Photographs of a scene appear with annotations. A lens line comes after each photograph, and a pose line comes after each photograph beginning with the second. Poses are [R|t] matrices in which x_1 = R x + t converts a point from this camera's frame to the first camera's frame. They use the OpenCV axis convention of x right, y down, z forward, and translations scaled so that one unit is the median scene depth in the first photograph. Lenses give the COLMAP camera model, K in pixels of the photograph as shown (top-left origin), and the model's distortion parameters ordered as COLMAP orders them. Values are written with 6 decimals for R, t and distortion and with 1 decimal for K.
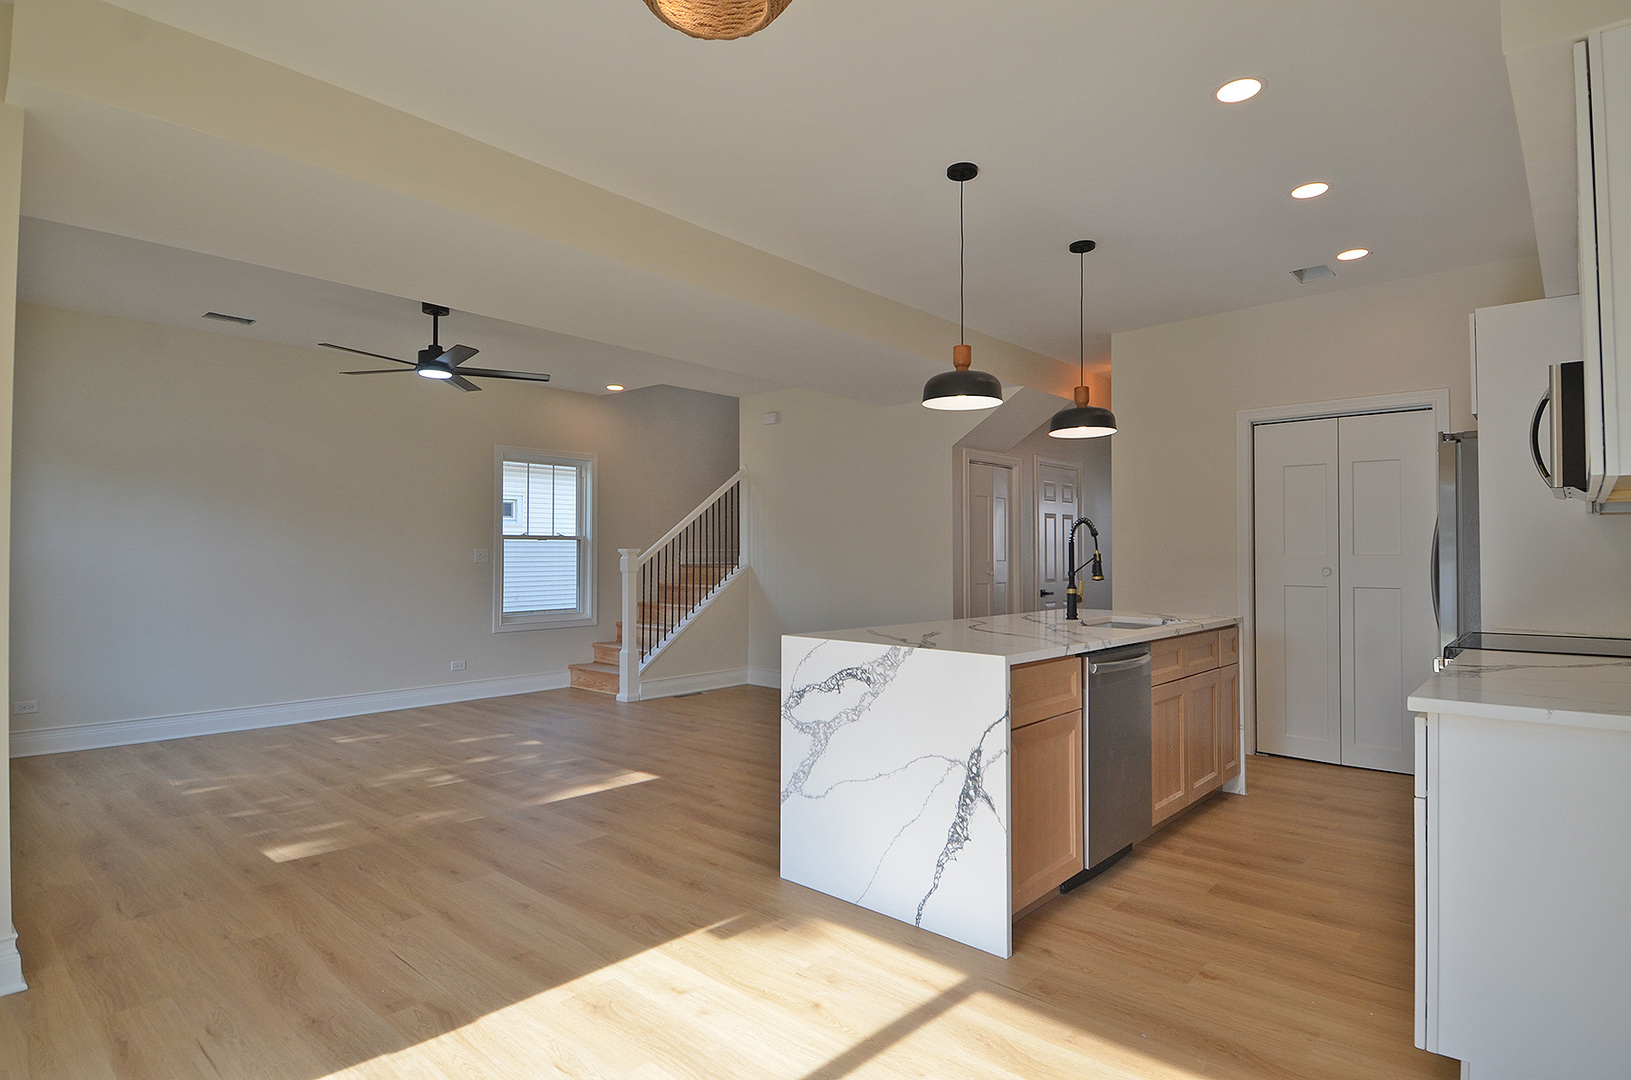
lens RADIAL K [[849.0, 0, 820.2], [0, 849.0, 537.4], [0, 0, 1]] dist [0.049307, -0.051961]
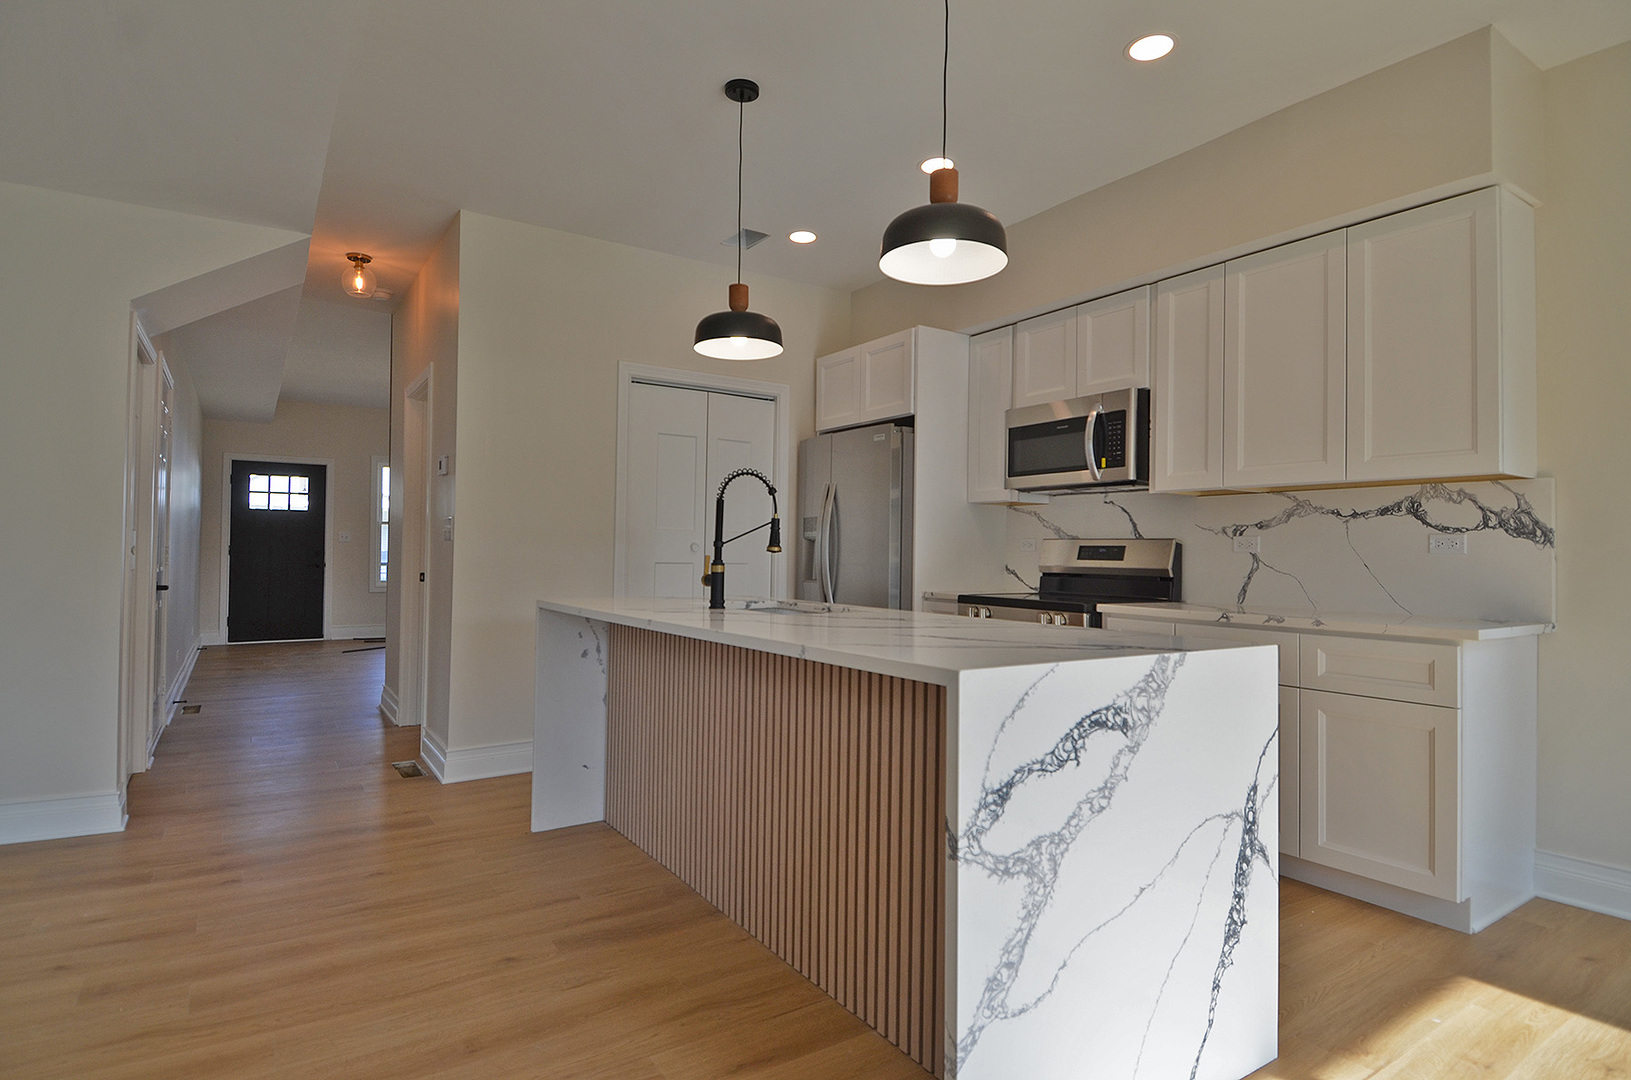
lens RADIAL K [[849.0, 0, 820.2], [0, 849.0, 537.4], [0, 0, 1]] dist [0.049307, -0.051961]
pose [[0.247682, 0.022433, 0.968582, -0.501475], [-0.033662, 0.999328, -0.014538, 0.060059], [-0.968257, -0.029004, 0.248270, 1.013205]]
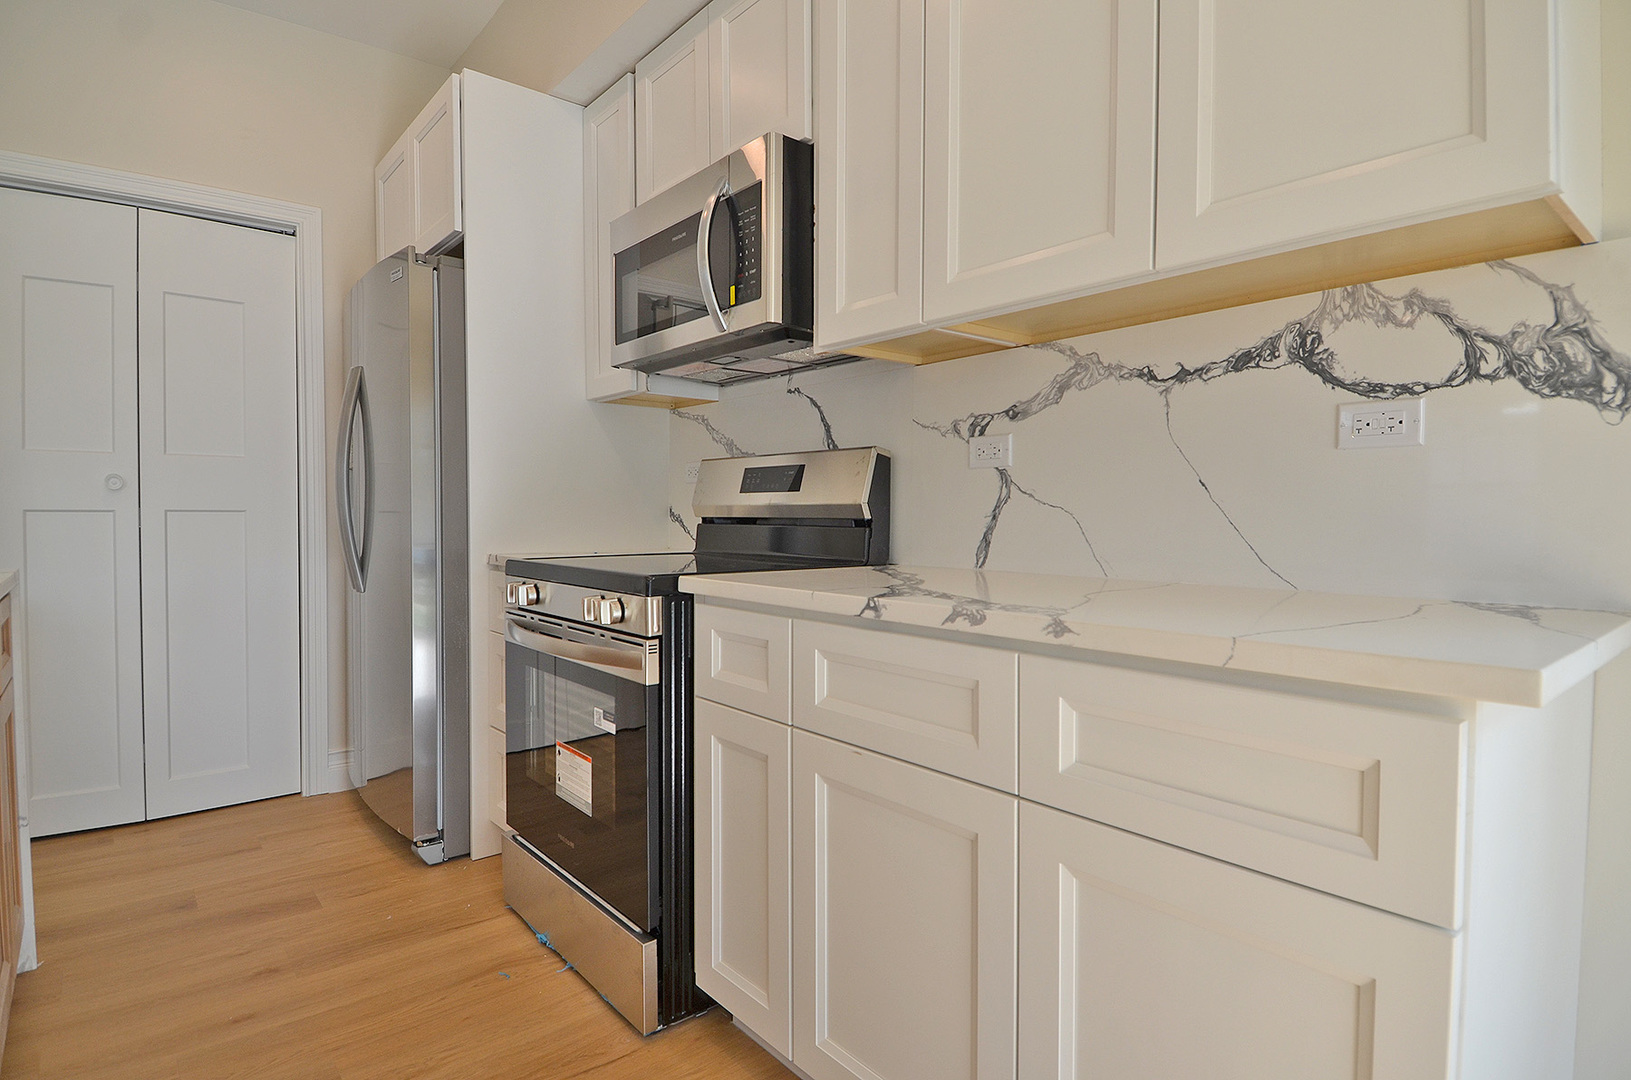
lens RADIAL K [[849.0, 0, 820.2], [0, 849.0, 537.4], [0, 0, 1]] dist [0.049307, -0.051961]
pose [[0.137568, -0.027561, 0.990109, 0.176073], [-0.022231, 0.999275, 0.030905, 0.077054], [-0.990243, -0.026263, 0.136856, 0.772544]]
